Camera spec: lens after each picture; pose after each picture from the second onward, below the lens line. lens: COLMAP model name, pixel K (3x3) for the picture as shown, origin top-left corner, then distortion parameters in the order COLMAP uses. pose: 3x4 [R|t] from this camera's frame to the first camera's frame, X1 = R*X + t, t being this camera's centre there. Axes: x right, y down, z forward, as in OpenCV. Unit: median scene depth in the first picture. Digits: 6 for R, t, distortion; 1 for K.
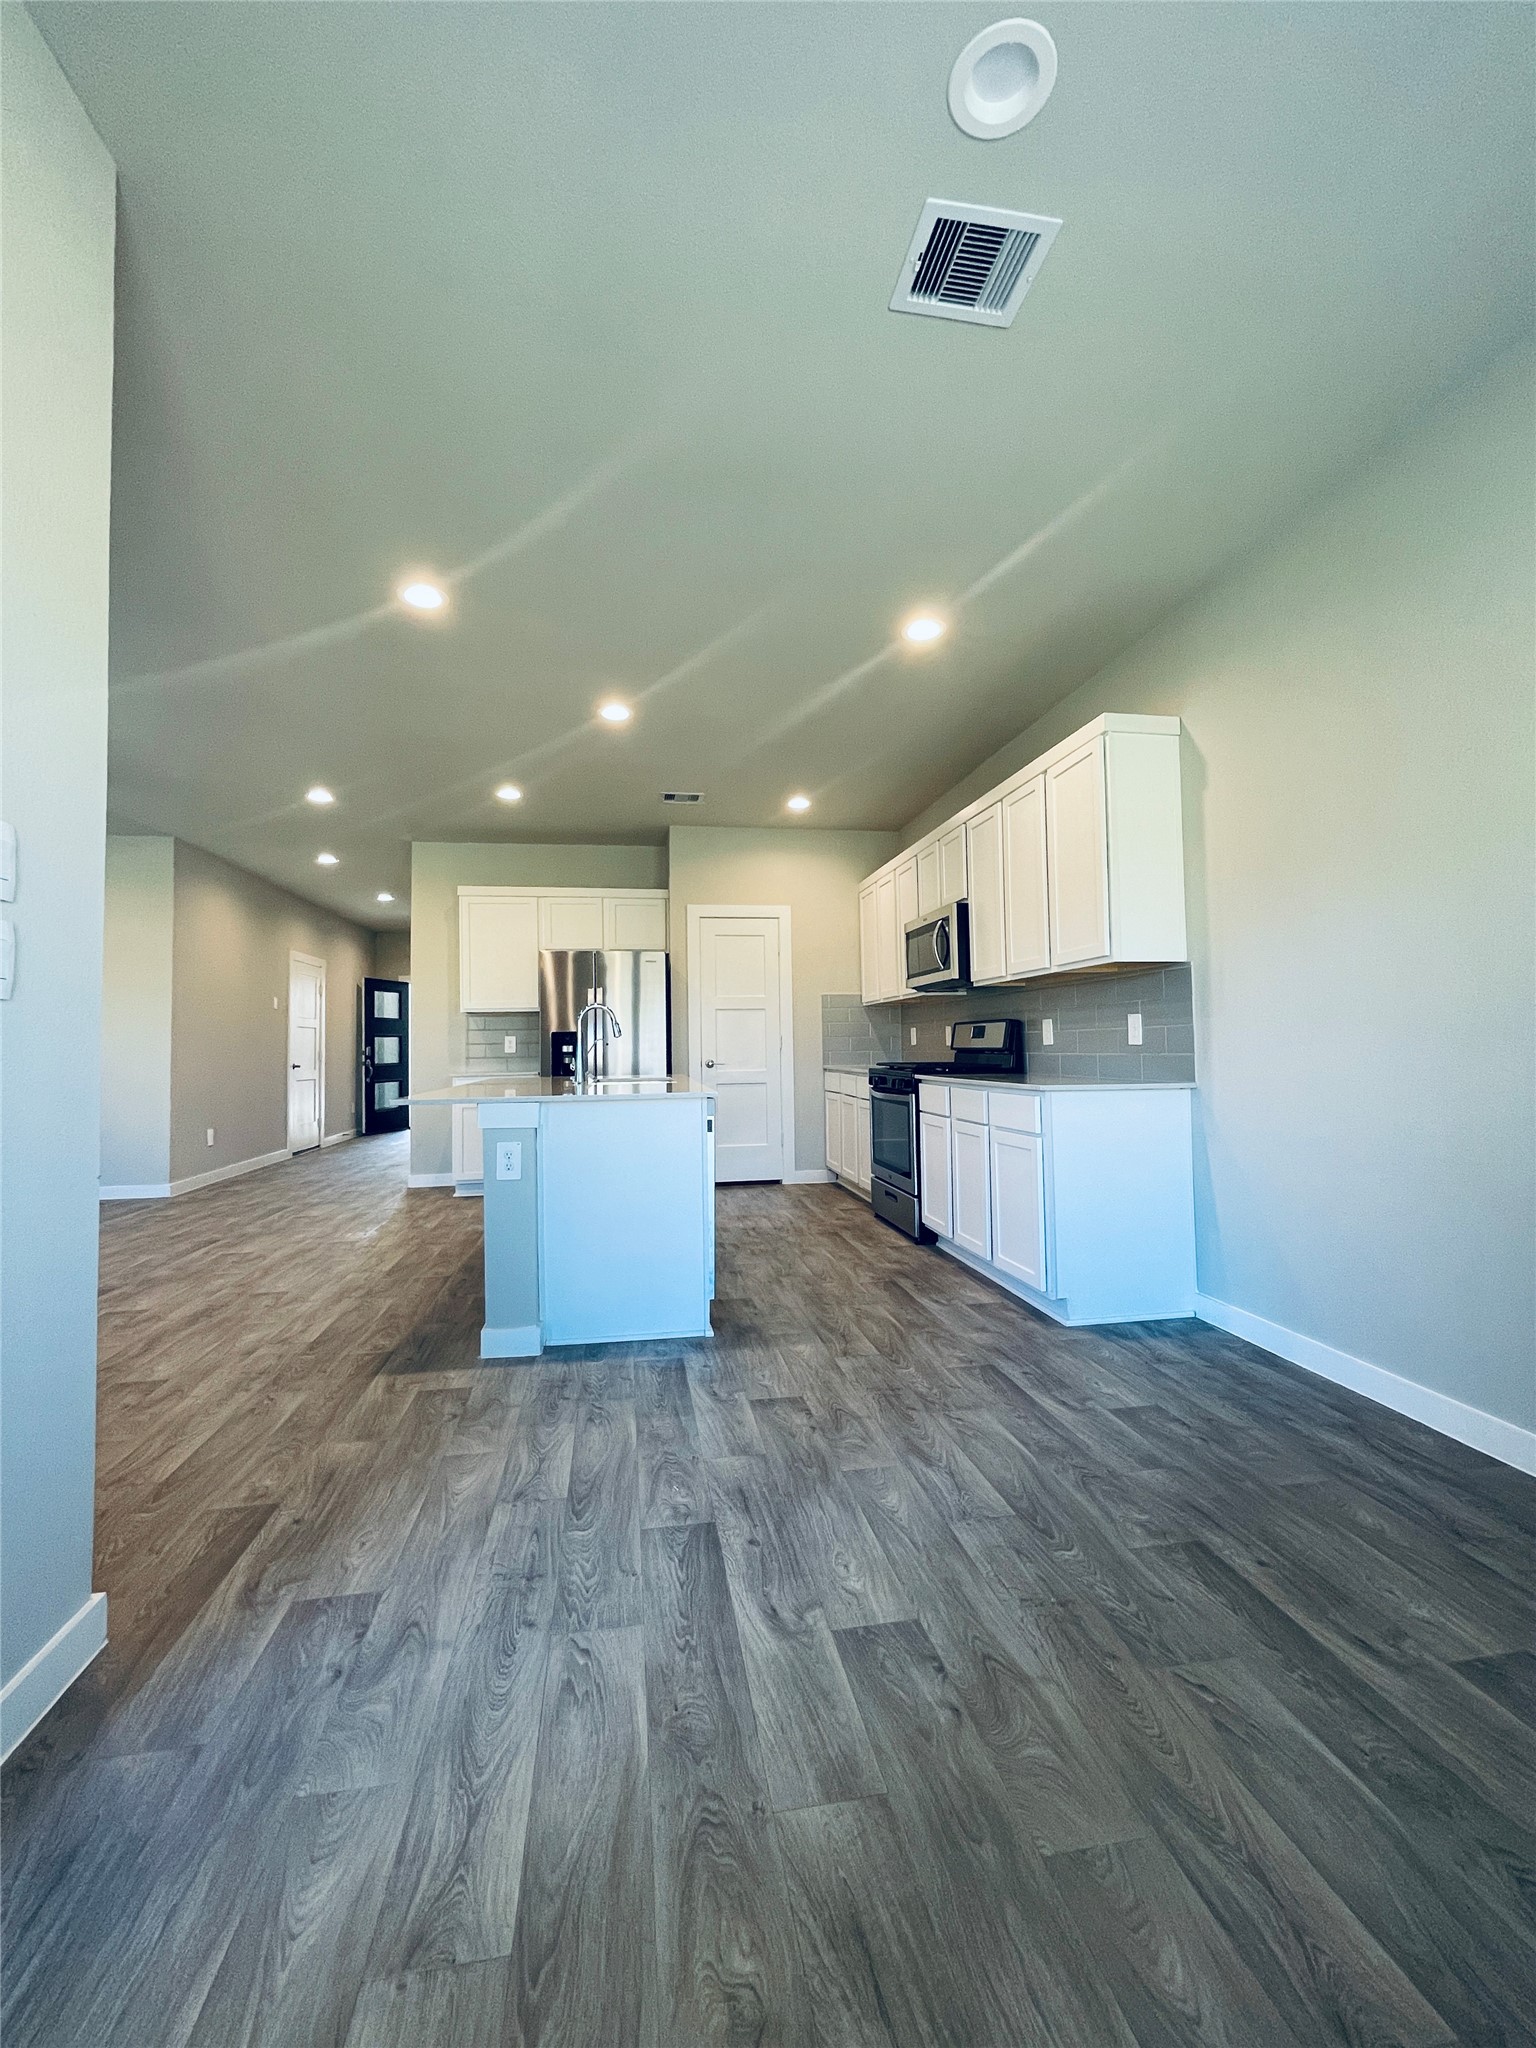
lens RADIAL K [[834.3, 0, 752.8], [0, 834.3, 1036.6], [0, 0, 1]] dist [-0.003730, 0.002294]
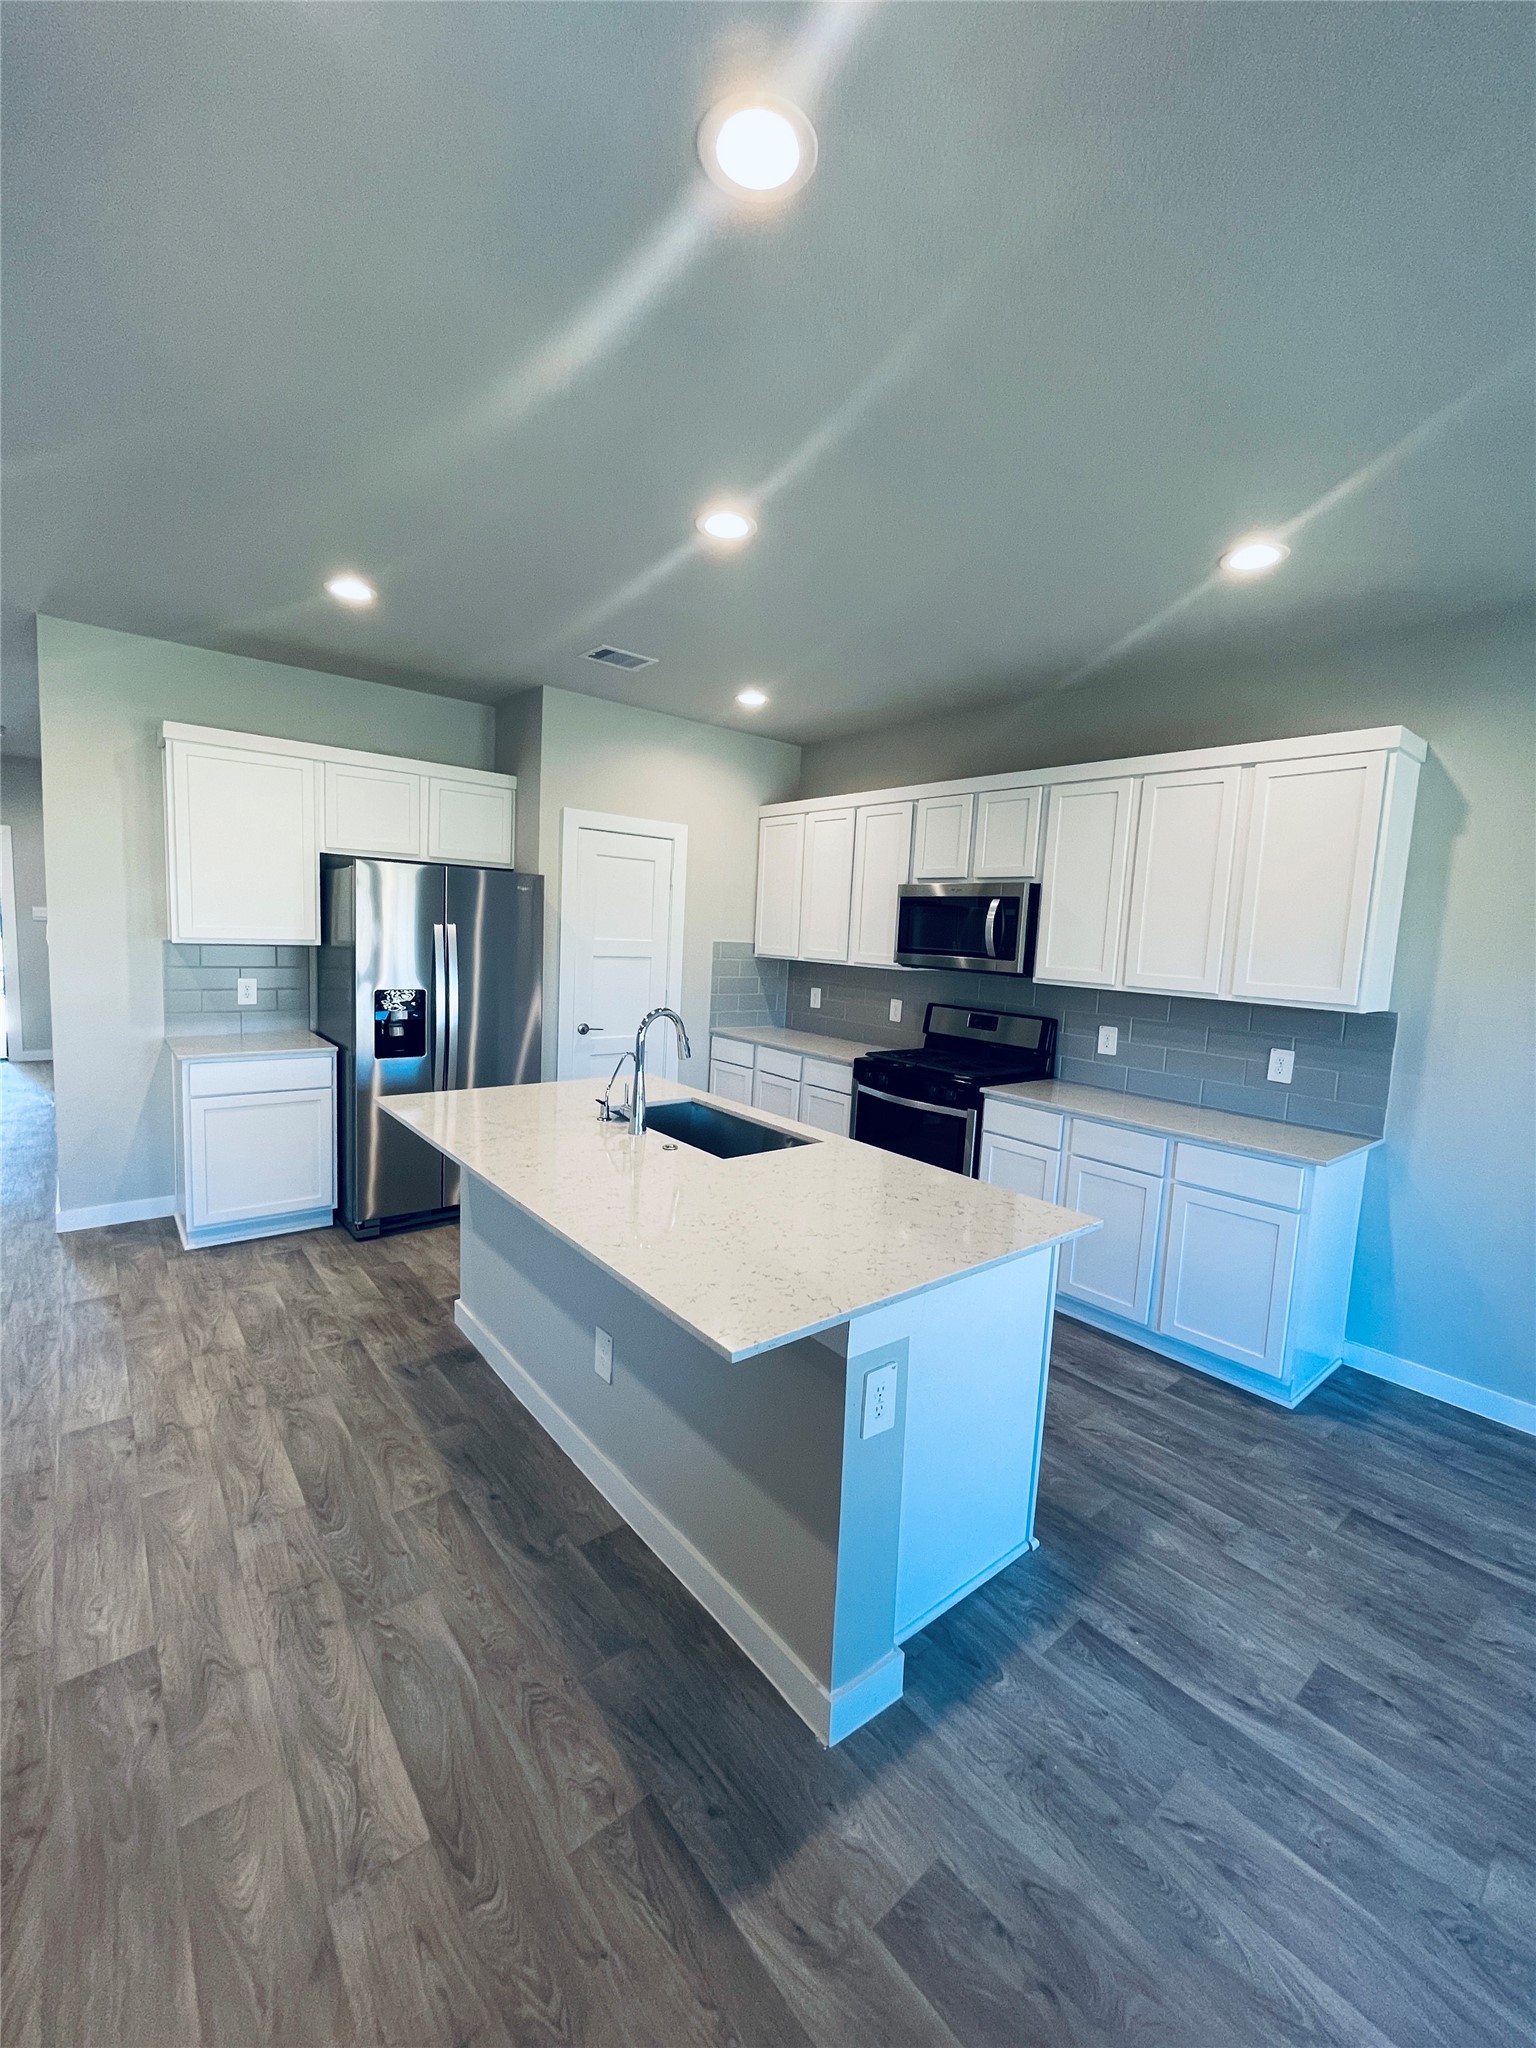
lens RADIAL K [[834.3, 0, 764.1], [0, 834.3, 1027.4], [0, 0, 1]] dist [-0.003730, 0.002294]
pose [[0.859427, -0.001652, 0.511255, -0.562421], [-0.069793, 0.990254, 0.120524, -0.133710], [-0.506472, -0.139264, 0.850936, 0.536265]]
